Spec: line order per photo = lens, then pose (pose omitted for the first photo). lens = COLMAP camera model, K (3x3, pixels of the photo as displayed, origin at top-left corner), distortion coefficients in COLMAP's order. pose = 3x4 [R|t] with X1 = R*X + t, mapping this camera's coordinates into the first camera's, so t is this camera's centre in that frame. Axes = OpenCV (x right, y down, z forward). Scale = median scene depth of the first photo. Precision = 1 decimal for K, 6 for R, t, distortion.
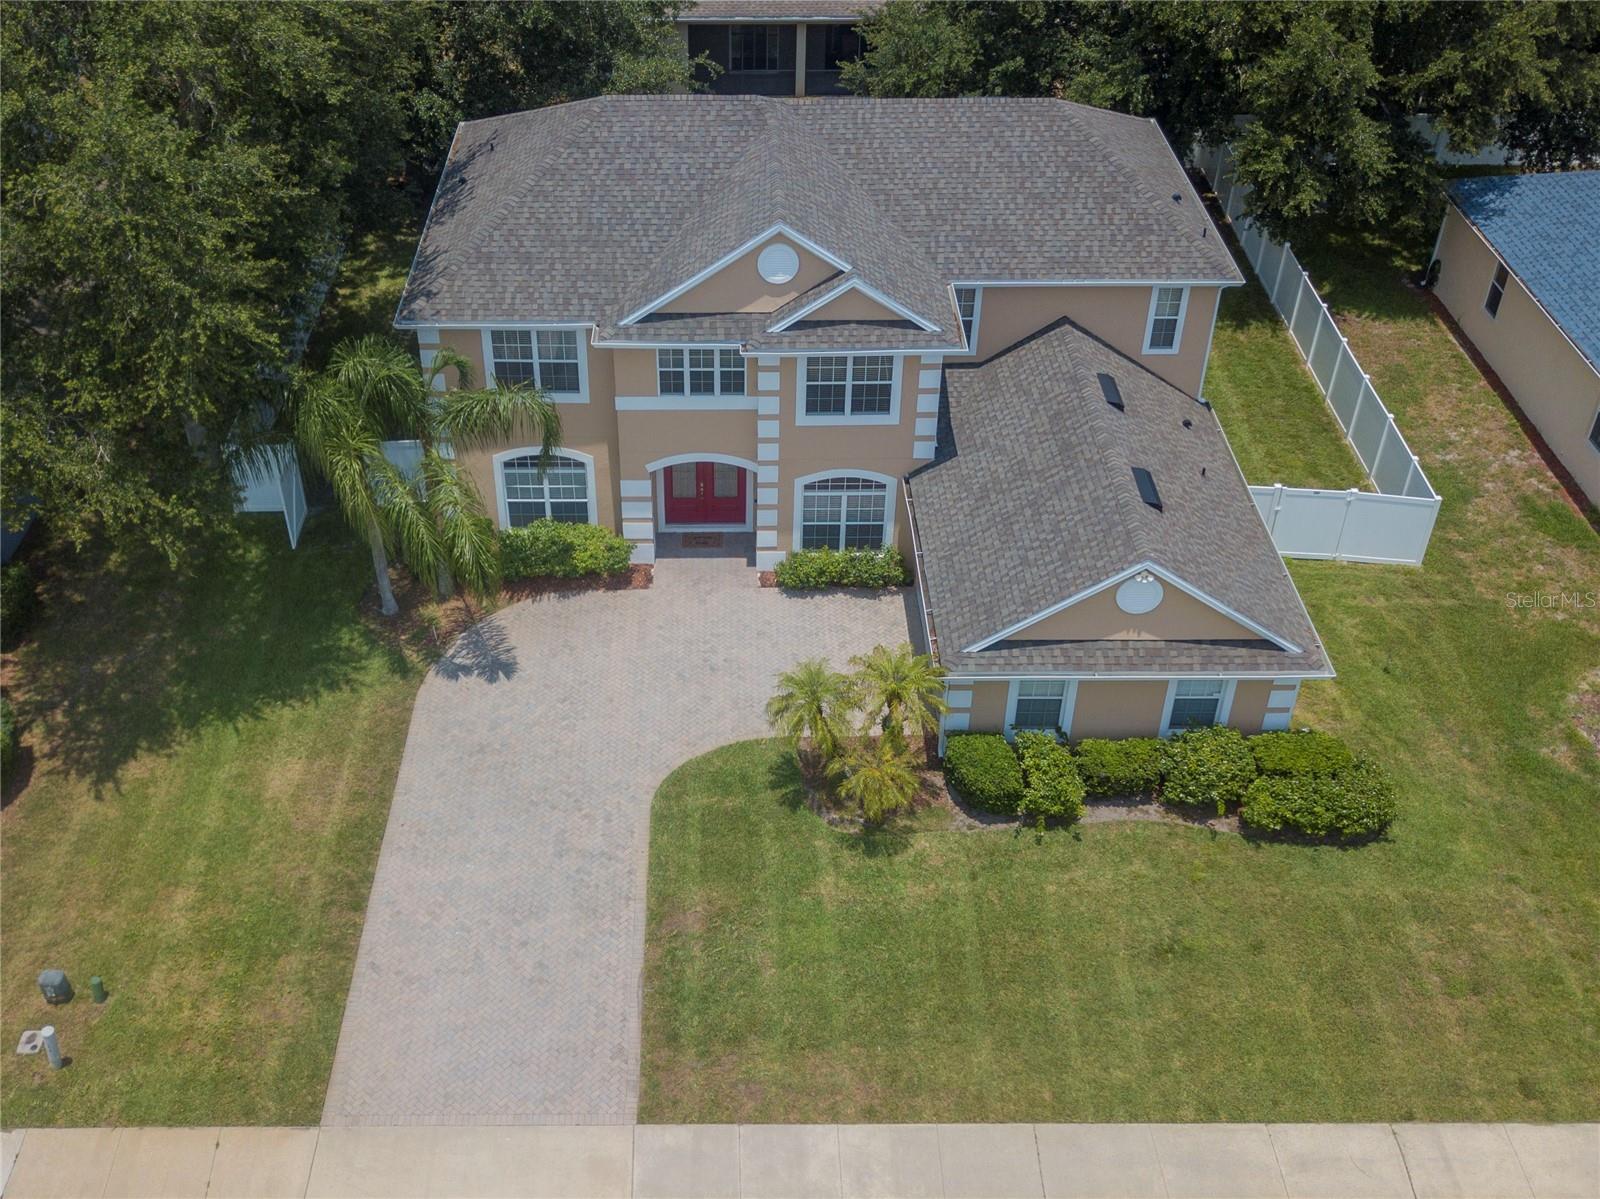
lens RADIAL K [[1671.2, 0, 726.9], [0, 1671.2, 608.1], [0, 0, 1]] dist [0.010709, 0.000000]
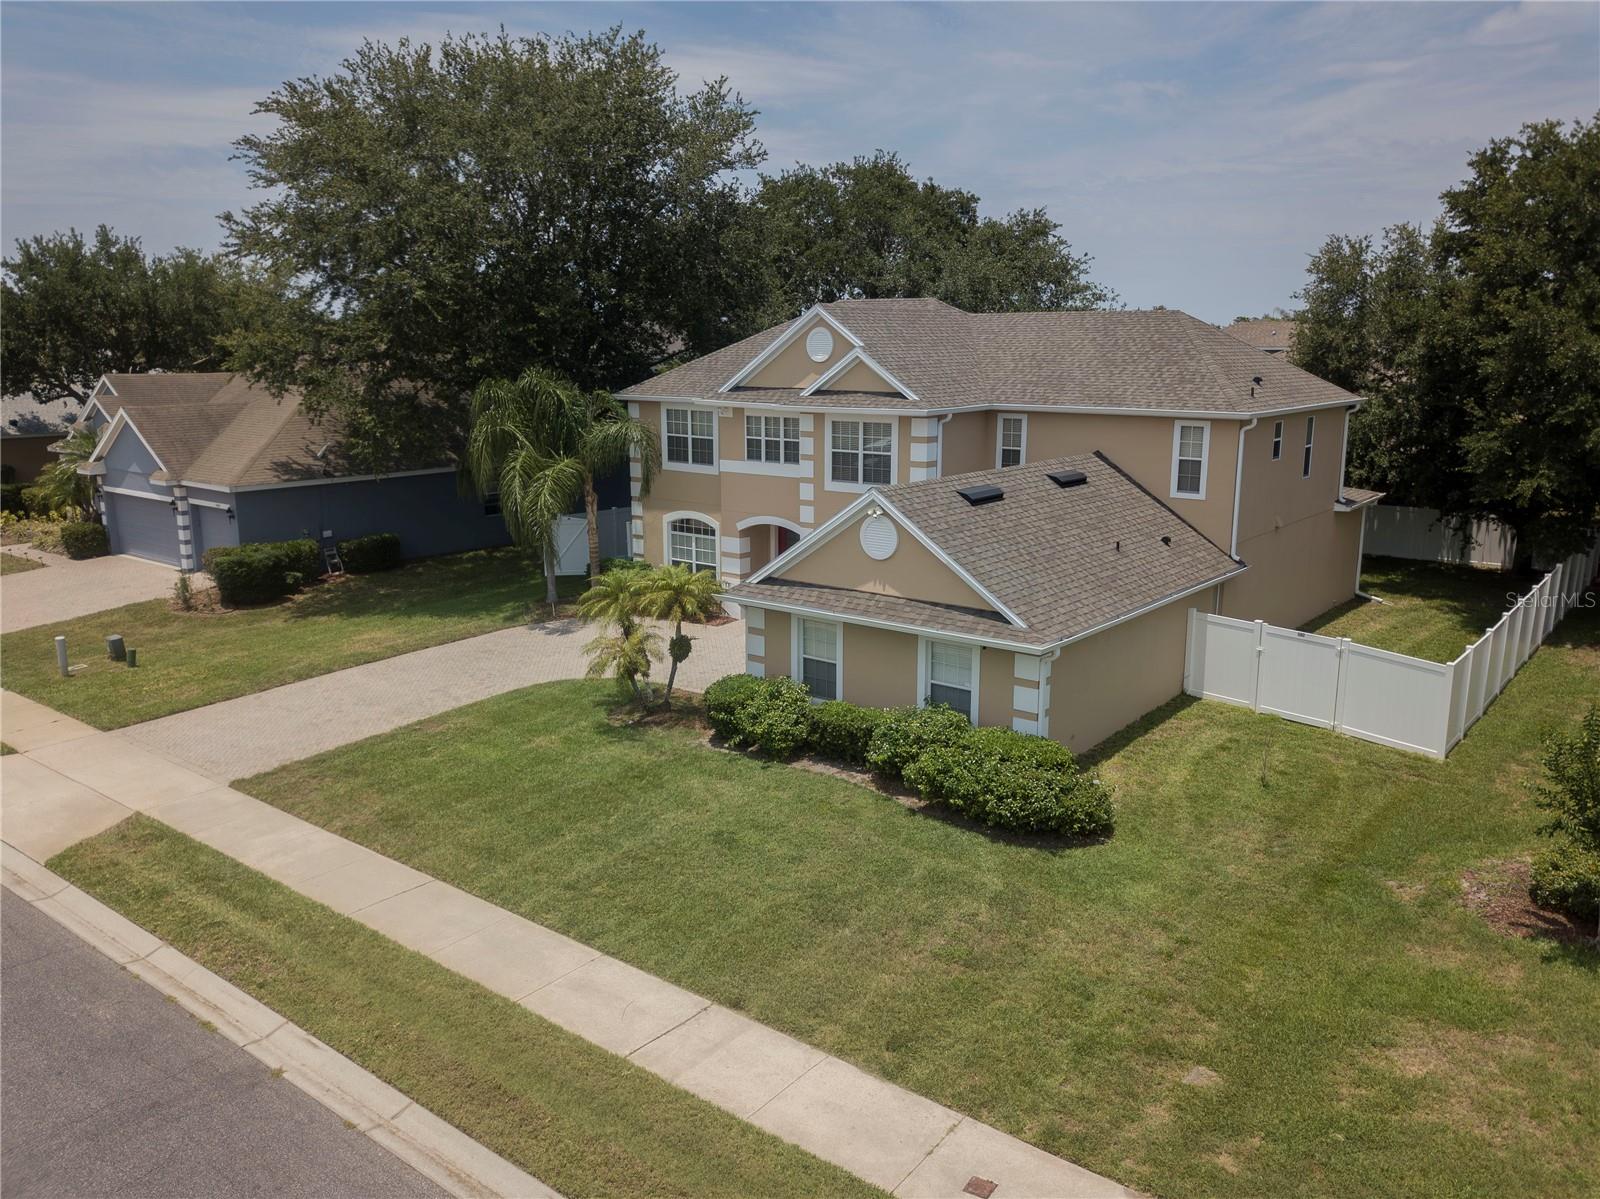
lens RADIAL K [[1228.4, 0, 790.4], [0, 1228.4, 605.8], [0, 0, 1]] dist [-0.003783, 0.007159]
pose [[0.782359, 0.137428, -0.607477, 0.640340], [-0.379112, 0.878928, -0.289414, 0.254456], [0.494155, 0.456727, 0.739738, 0.436136]]
